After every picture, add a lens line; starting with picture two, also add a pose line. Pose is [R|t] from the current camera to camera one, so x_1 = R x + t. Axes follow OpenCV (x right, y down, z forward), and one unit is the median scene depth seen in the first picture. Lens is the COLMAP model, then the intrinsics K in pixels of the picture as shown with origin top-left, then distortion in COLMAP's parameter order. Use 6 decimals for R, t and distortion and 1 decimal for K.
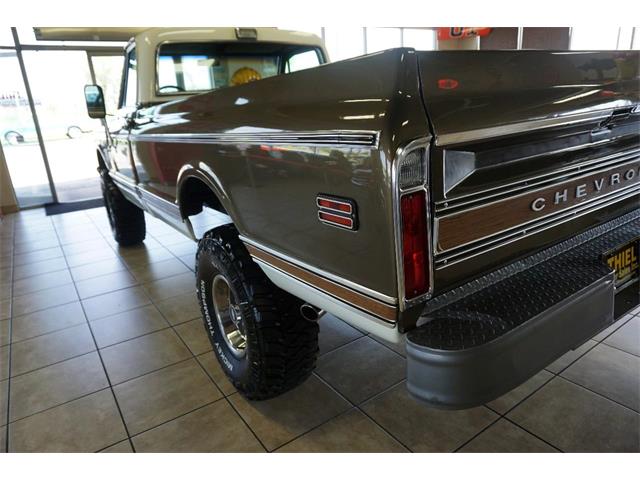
lens RADIAL K [[427.1, 0, 319.1], [0, 427.1, 237.1], [0, 0, 1]] dist [-0.042785, 0.031922]
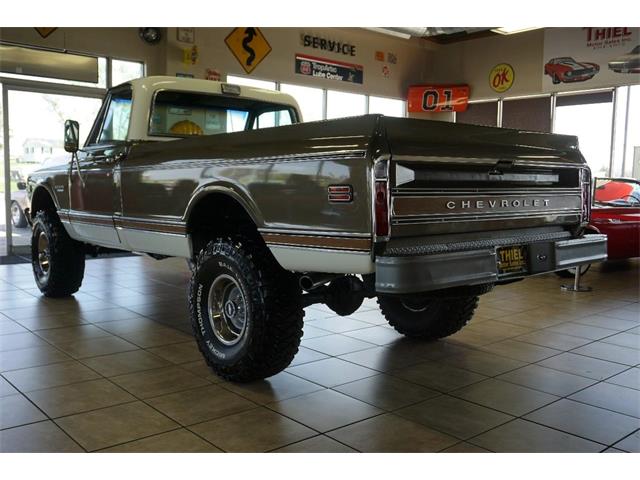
lens RADIAL K [[611.7, 0, 315.3], [0, 611.7, 241.9], [0, 0, 1]] dist [-0.009381, 0.000000]
pose [[0.990972, 0.071587, 0.113361, -0.174637], [-0.046827, 0.977077, -0.207670, 0.347940], [-0.125629, 0.200487, 0.971608, -0.756889]]
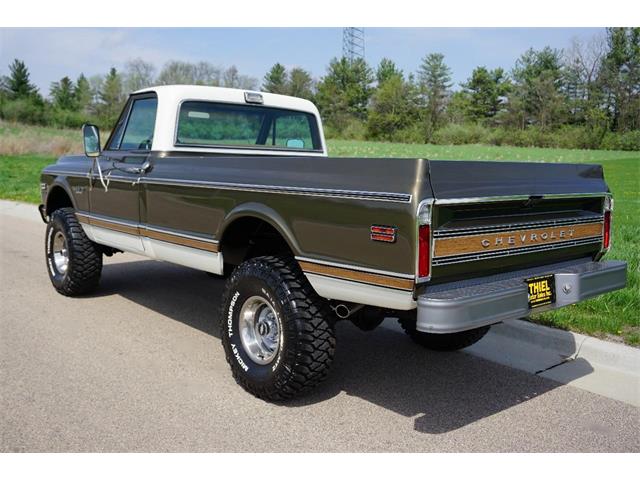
lens RADIAL K [[611.7, 0, 320.0], [0, 611.7, 242.6], [0, 0, 1]] dist [-0.009381, 0.000000]
pose [[0.987350, 0.084683, 0.134051, -0.300183], [-0.061095, 0.983340, -0.171203, 0.232530], [-0.146315, 0.160847, 0.976074, -0.814602]]
